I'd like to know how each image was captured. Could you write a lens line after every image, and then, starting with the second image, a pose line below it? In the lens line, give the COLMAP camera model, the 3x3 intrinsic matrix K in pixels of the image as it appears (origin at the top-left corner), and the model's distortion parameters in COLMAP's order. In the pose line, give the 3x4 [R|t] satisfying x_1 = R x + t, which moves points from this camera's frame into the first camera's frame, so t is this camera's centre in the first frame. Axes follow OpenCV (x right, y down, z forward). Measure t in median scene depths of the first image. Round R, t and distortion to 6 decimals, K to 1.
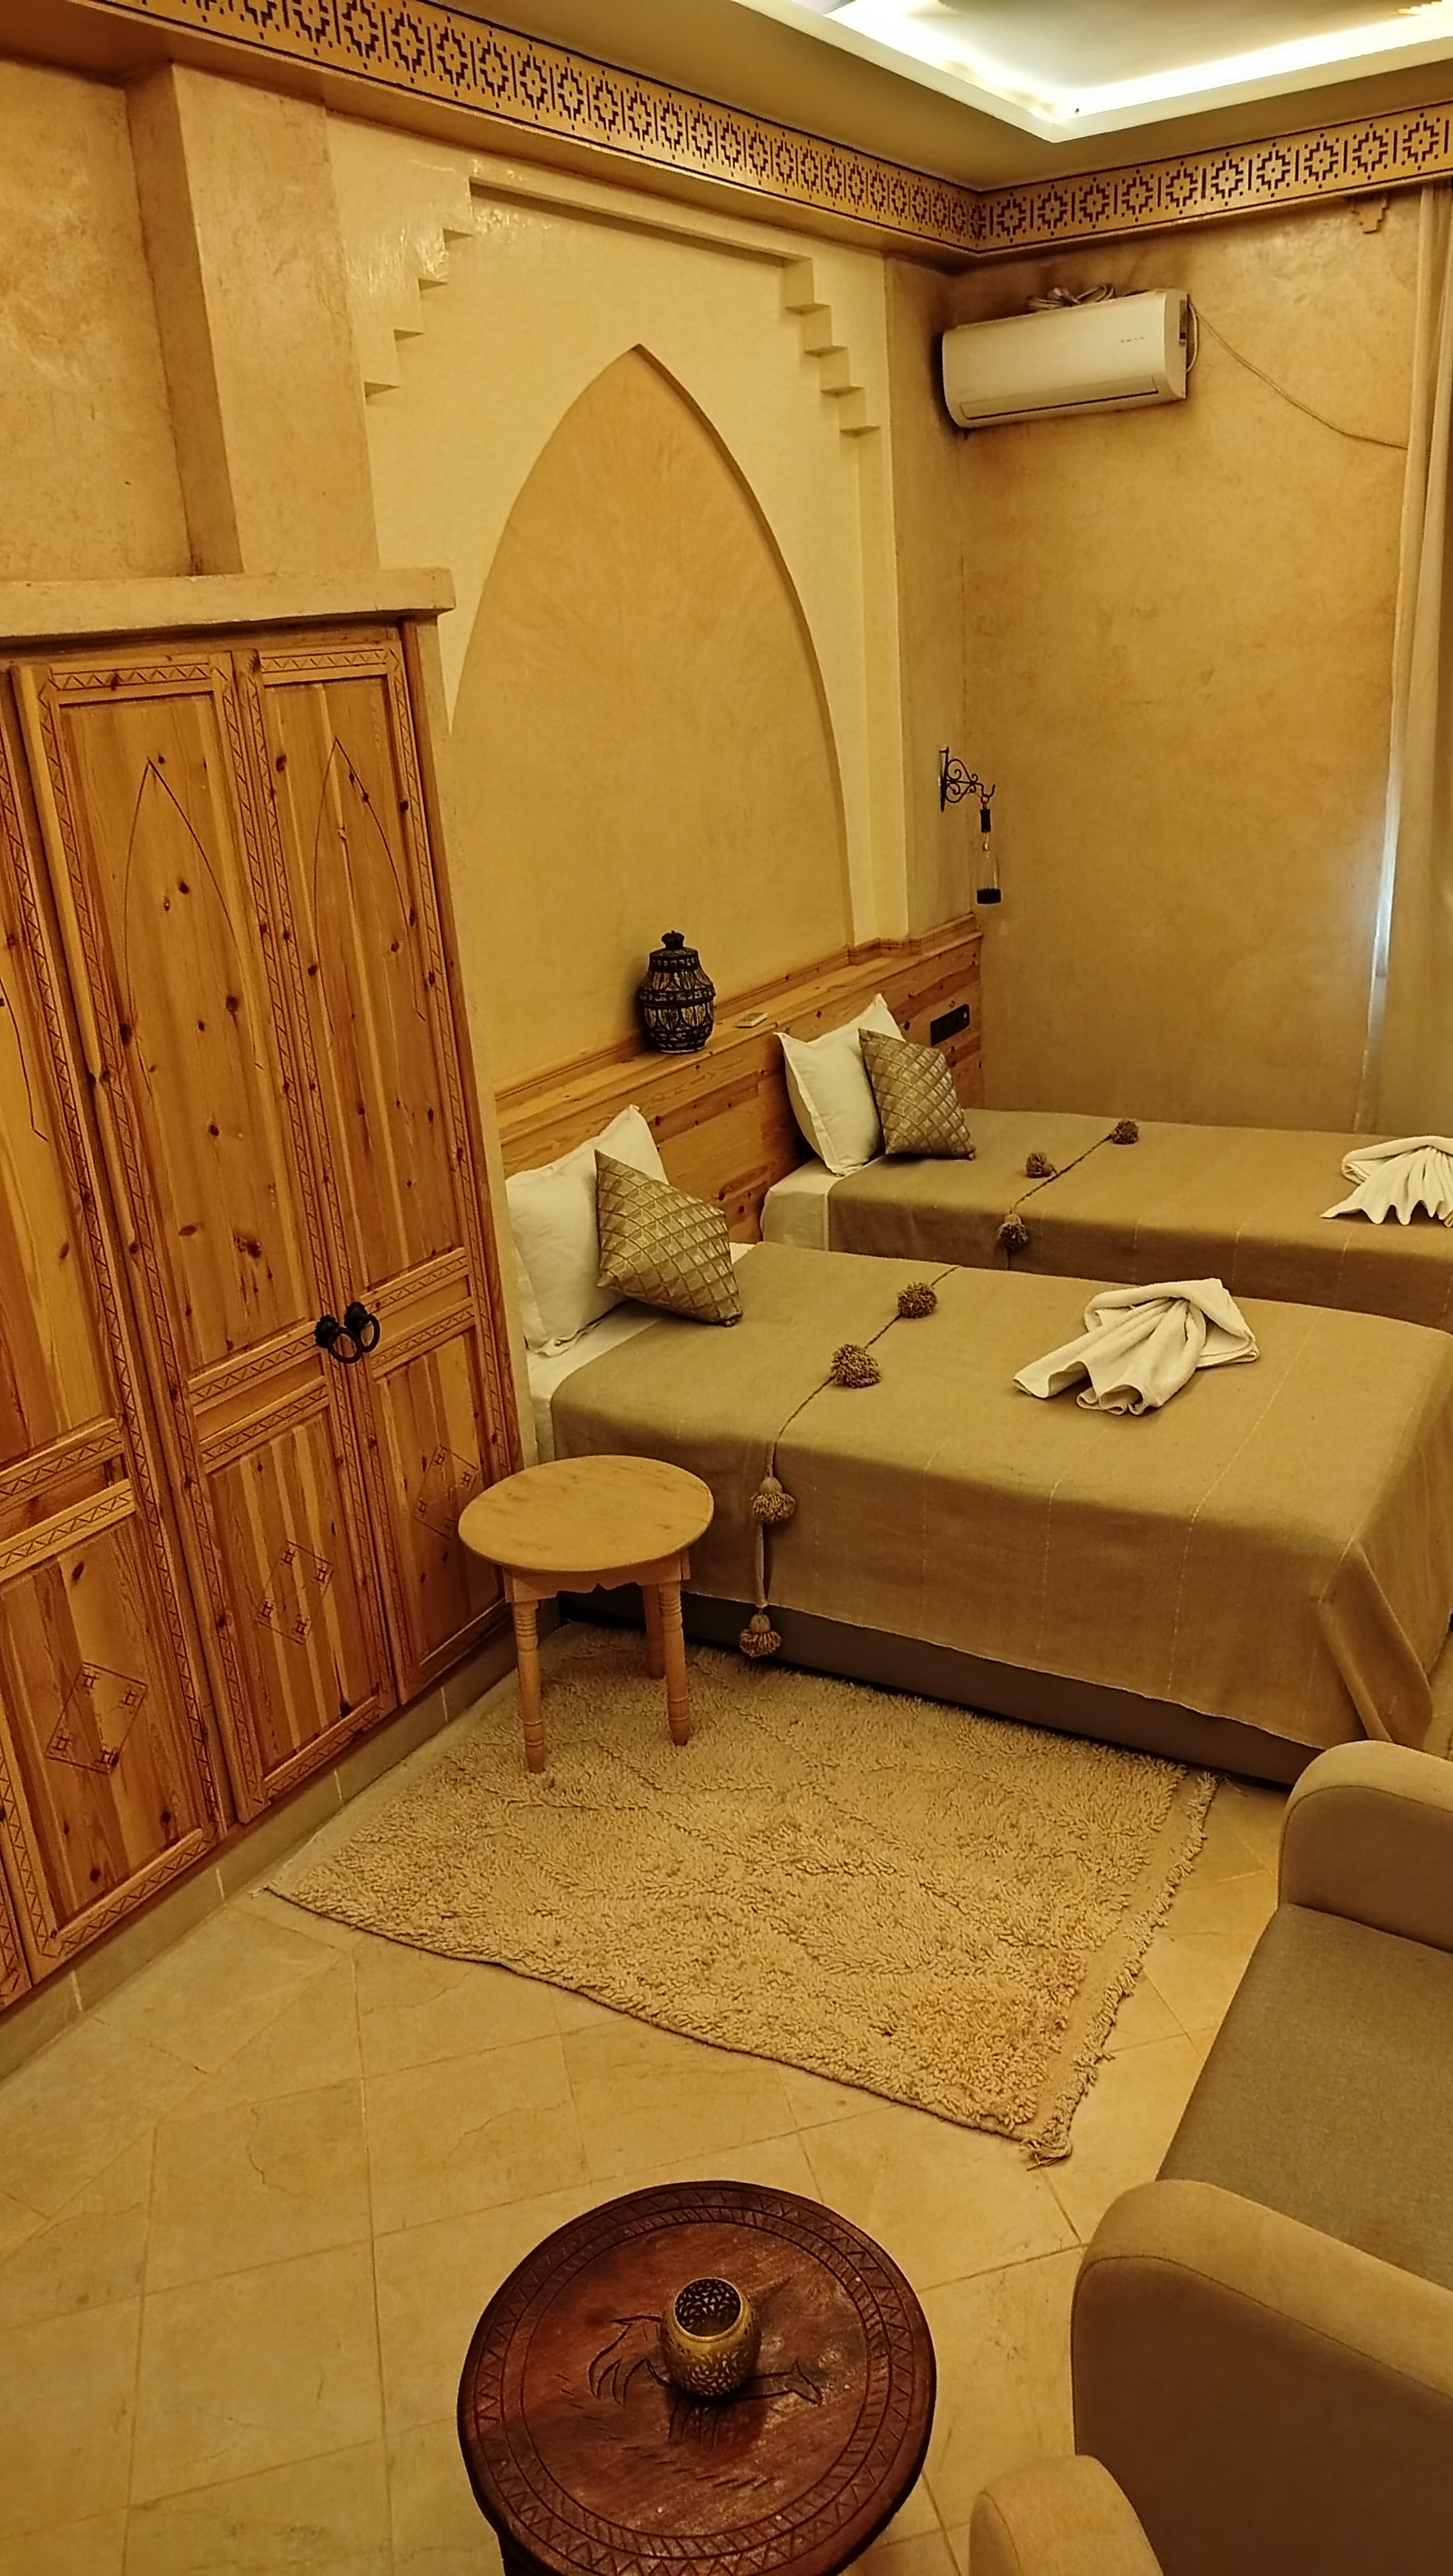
lens RADIAL K [[1800.3, 0, 731.8], [0, 1800.3, 1281.6], [0, 0, 1]] dist [0.008758, -0.001273]
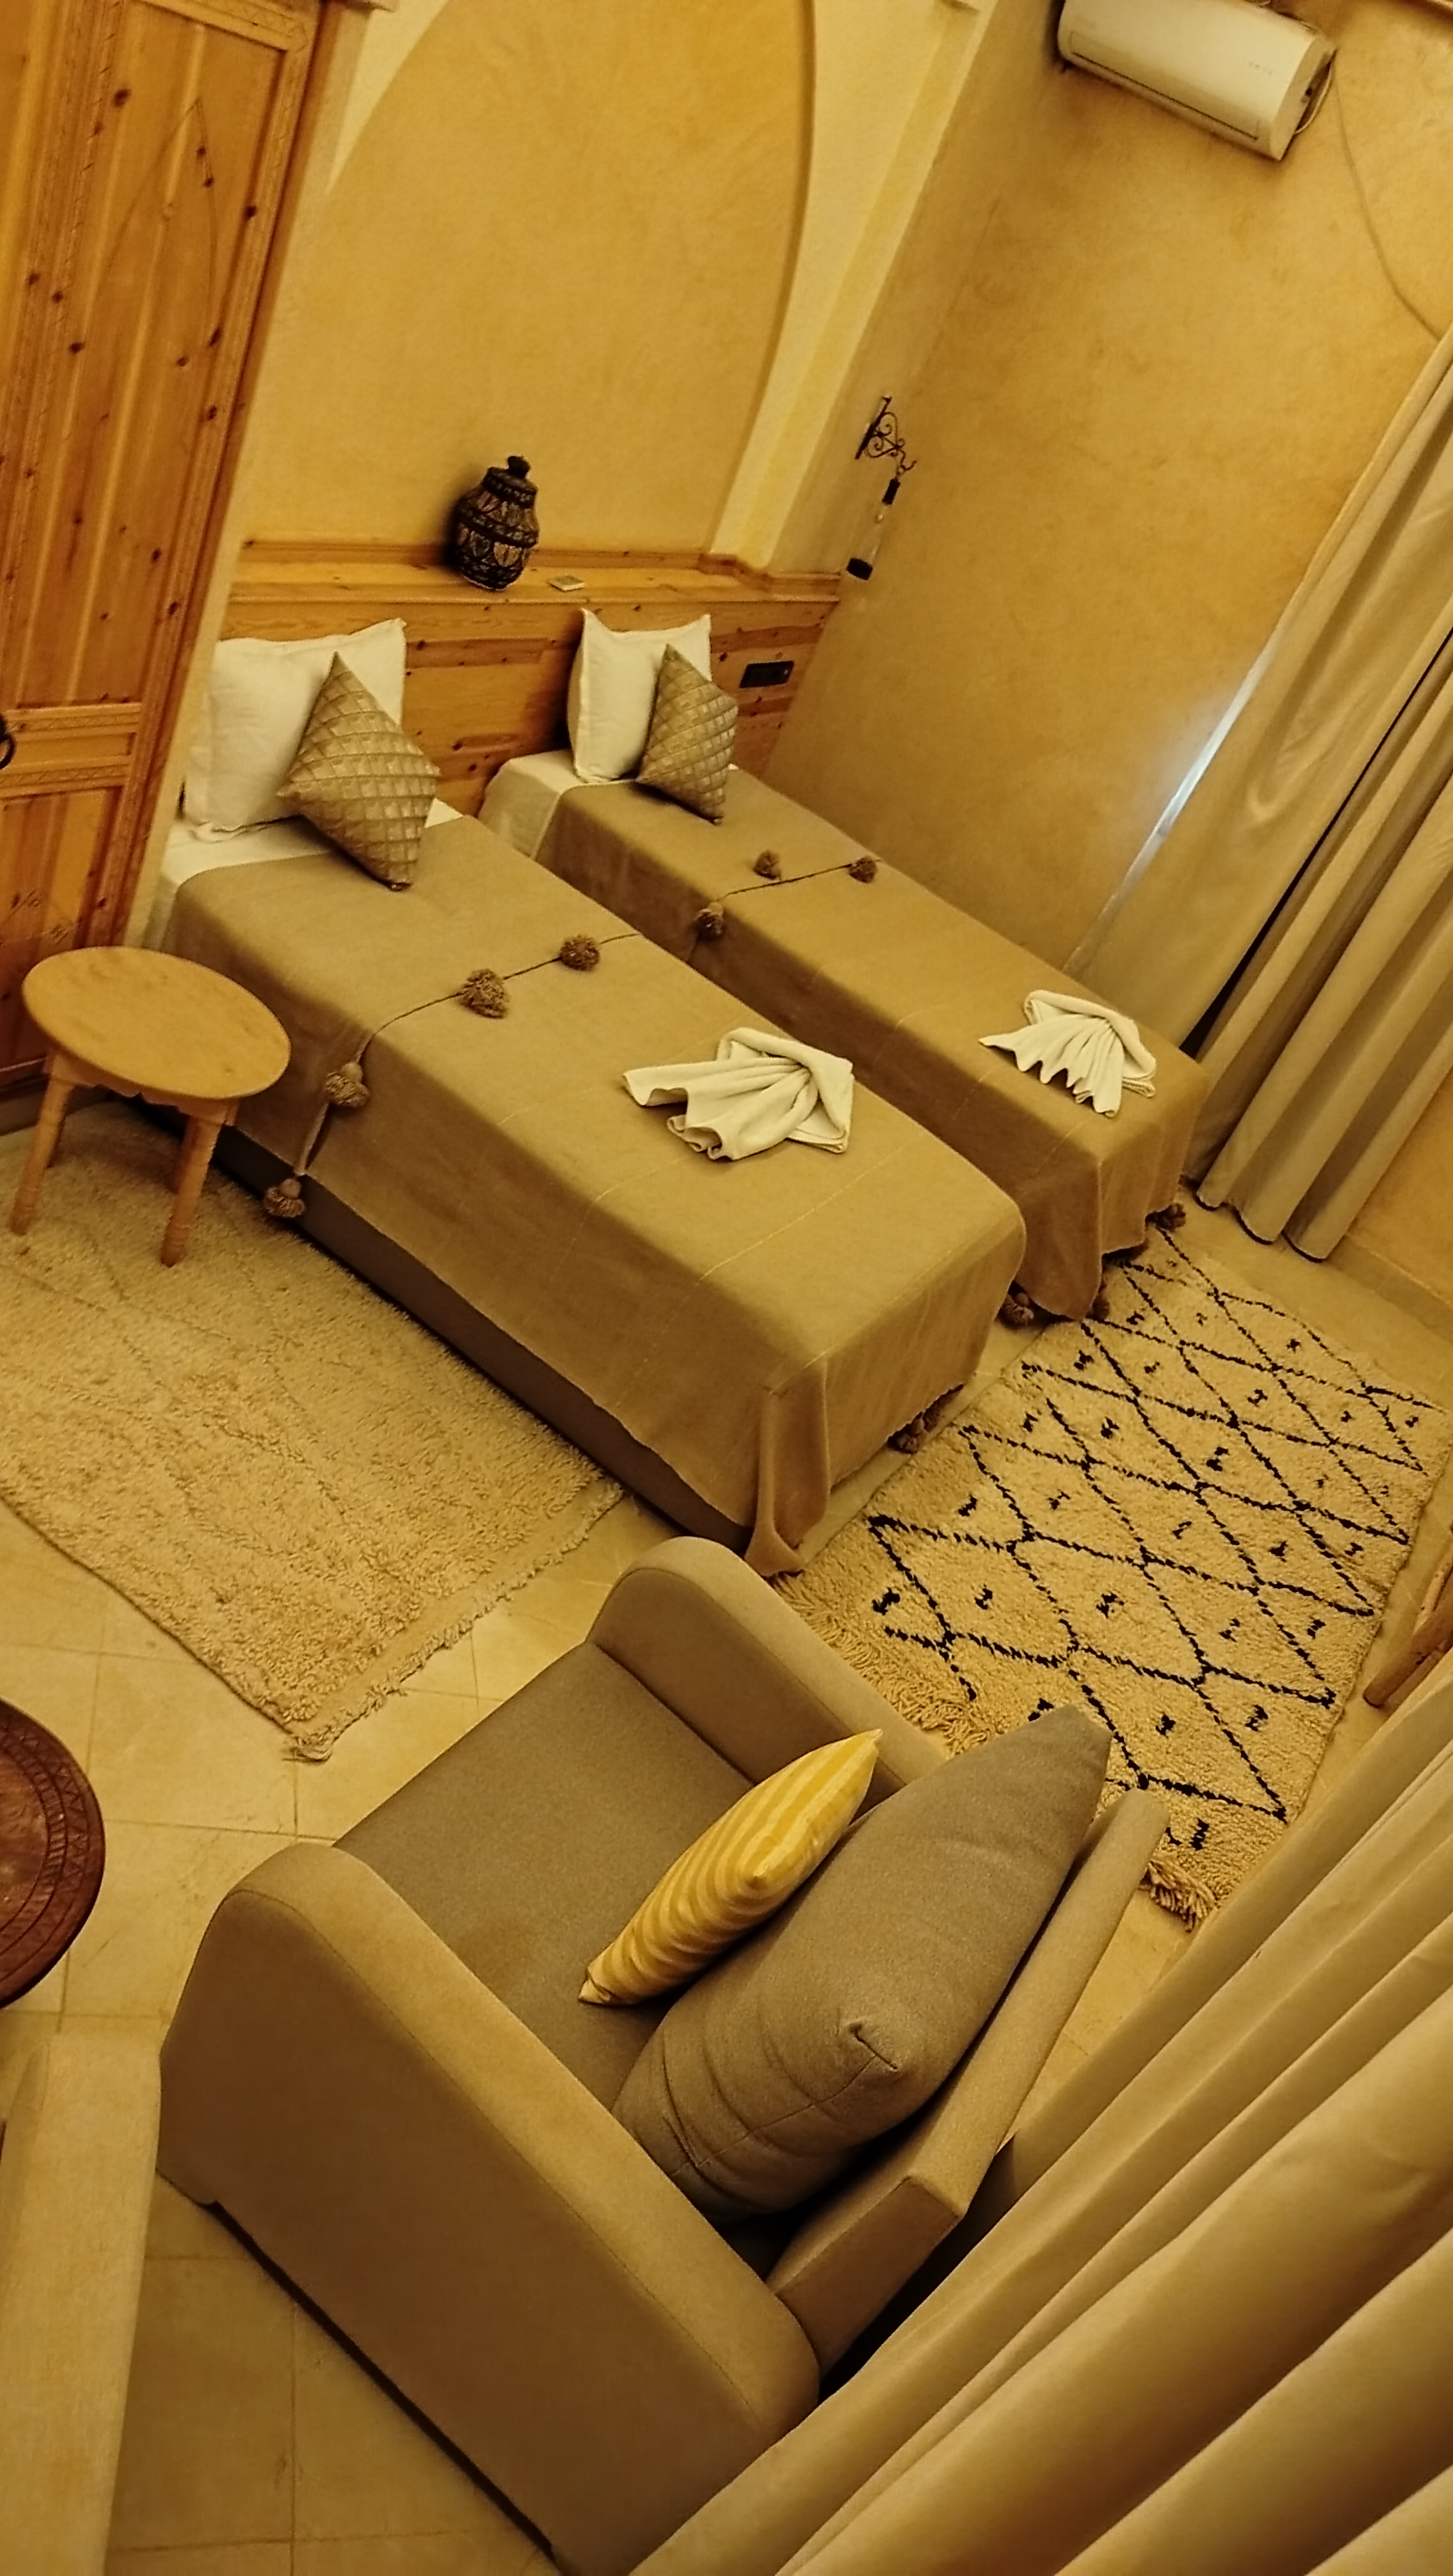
lens RADIAL K [[1804.1, 0, 736.4], [0, 1804.1, 1278.7], [0, 0, 1]] dist [-0.007185, 0.004122]
pose [[0.892868, 0.392335, 0.221042, 0.036518], [-0.434862, 0.878699, 0.196934, -0.074785], [-0.116965, -0.271959, 0.955174, -0.007709]]
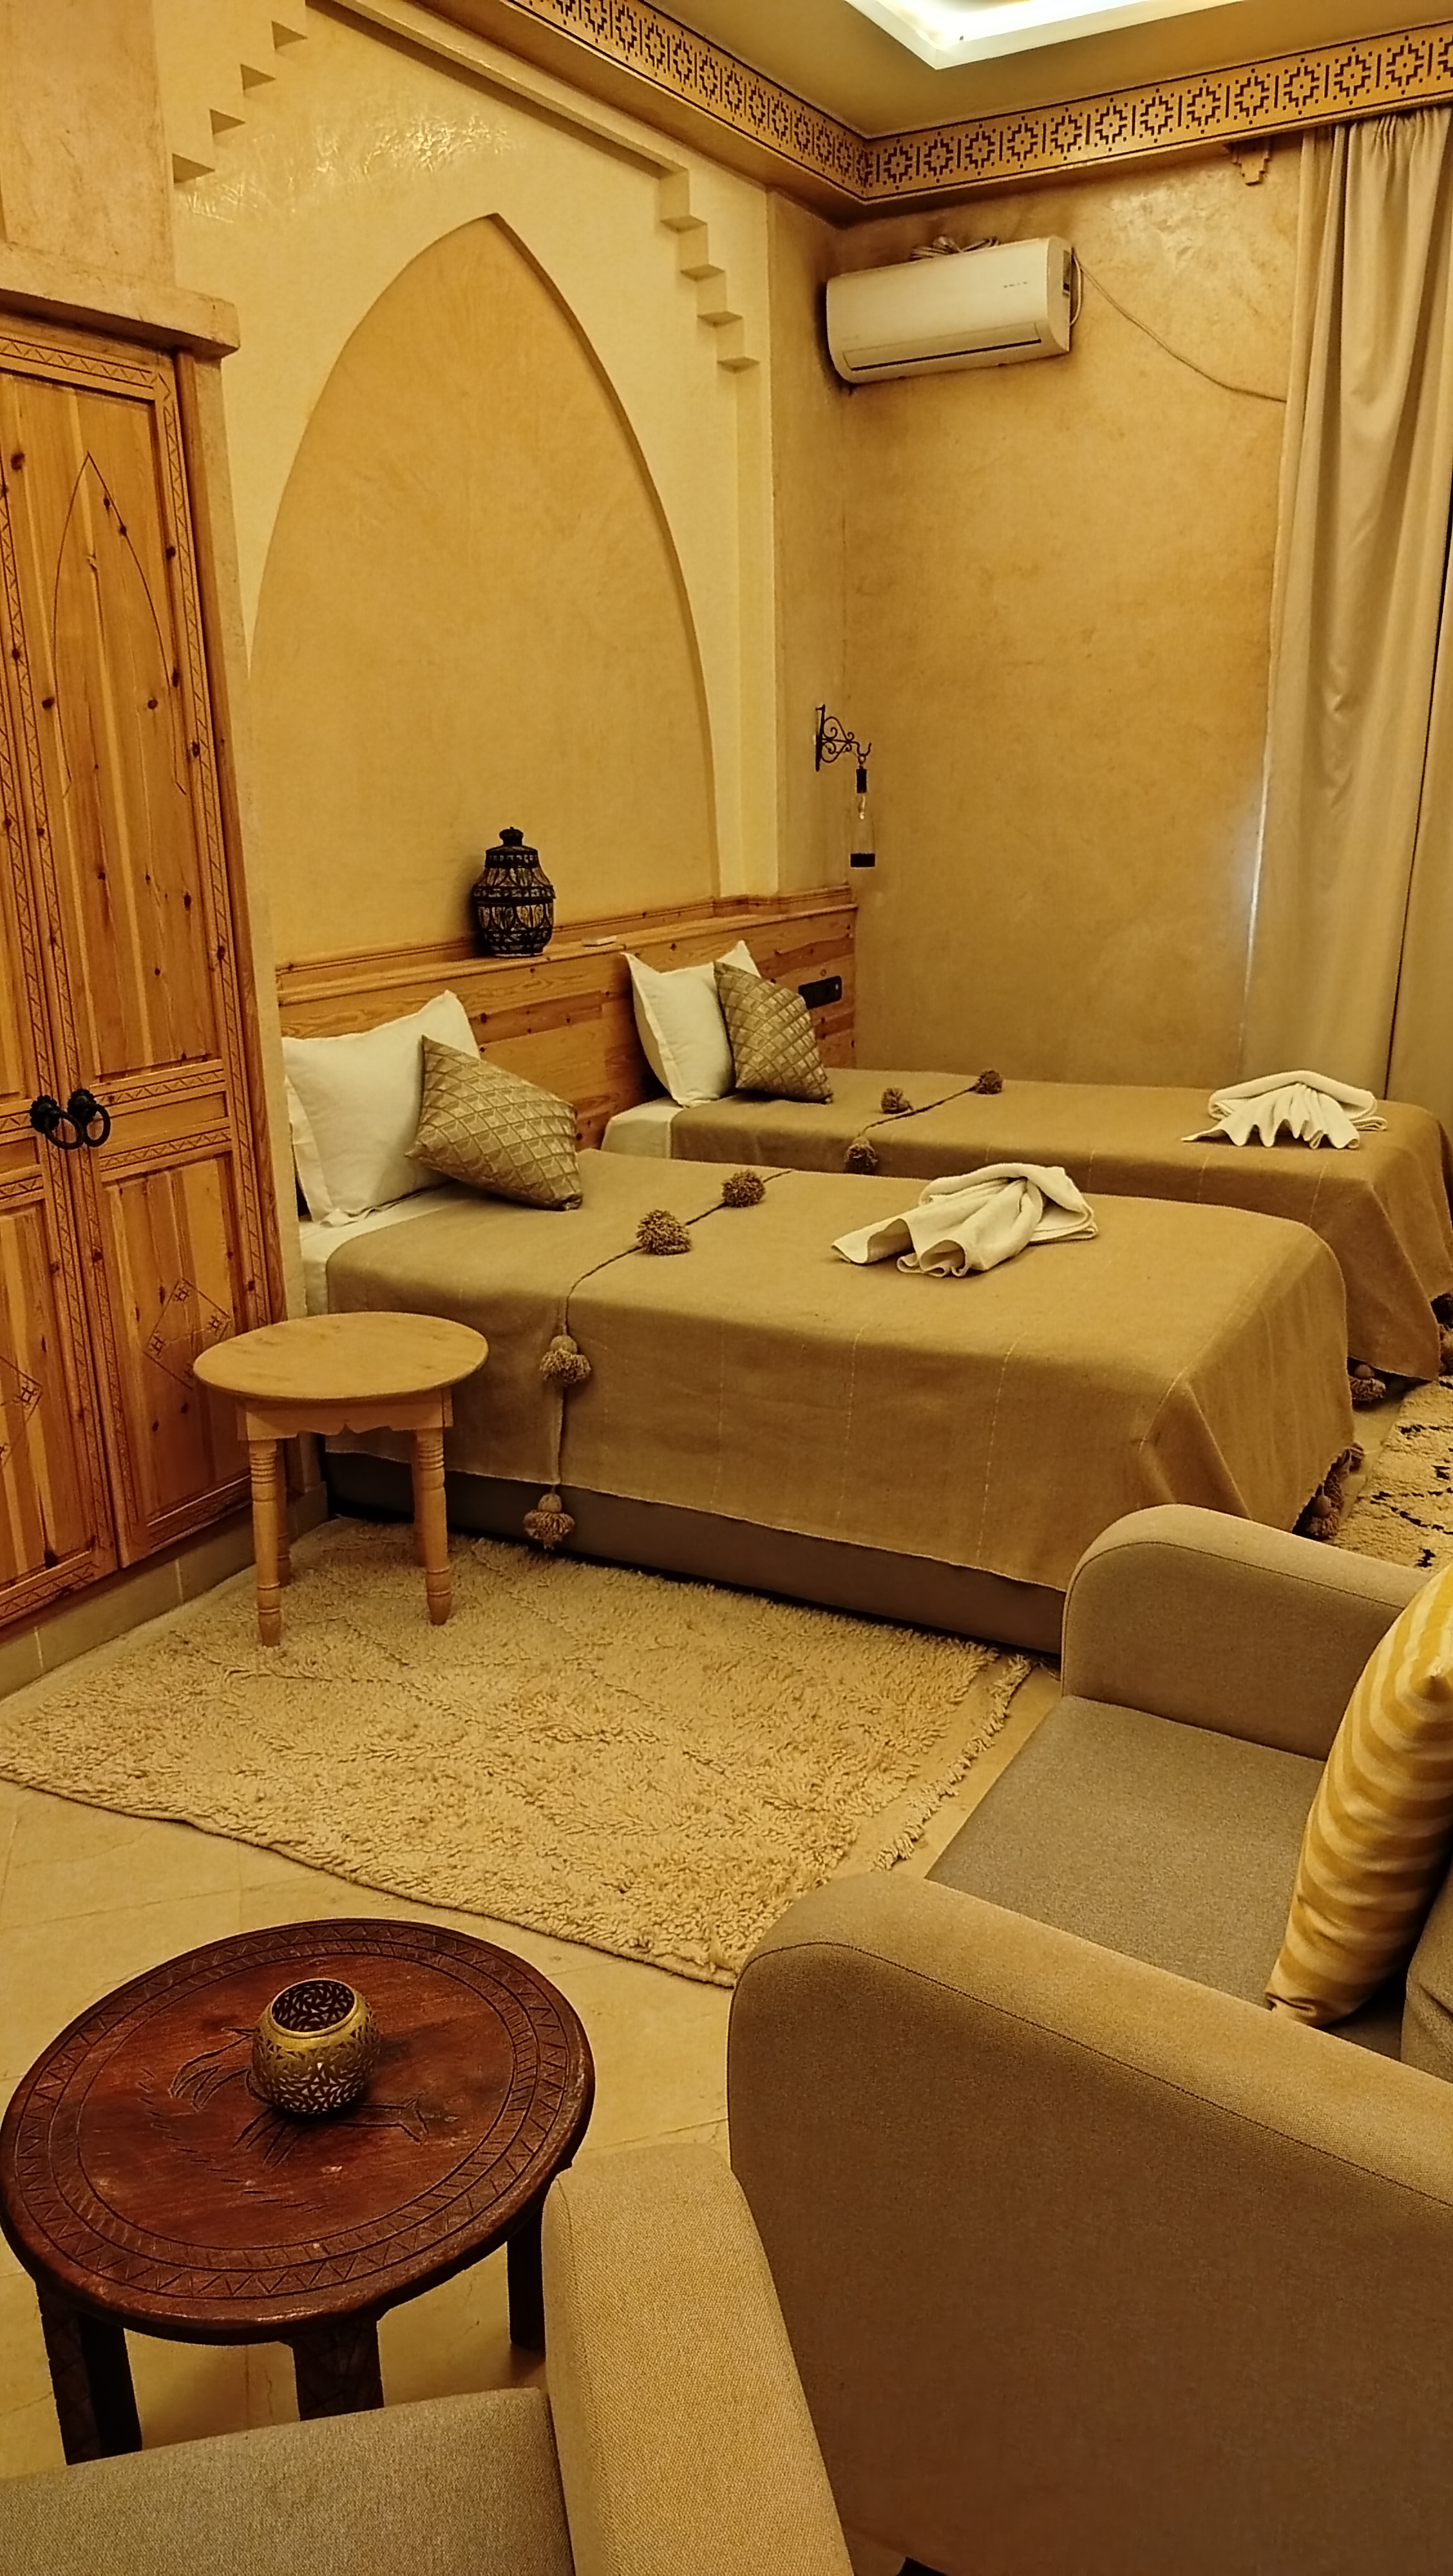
lens RADIAL K [[1807.1, 0, 726.5], [0, 1807.1, 1288.0], [0, 0, 1]] dist [-0.020212, 0.024407]
pose [[0.998495, 0.038600, 0.038960, 0.071459], [-0.035824, 0.996932, -0.069589, 0.147482], [-0.041527, 0.068089, 0.996815, 0.097610]]
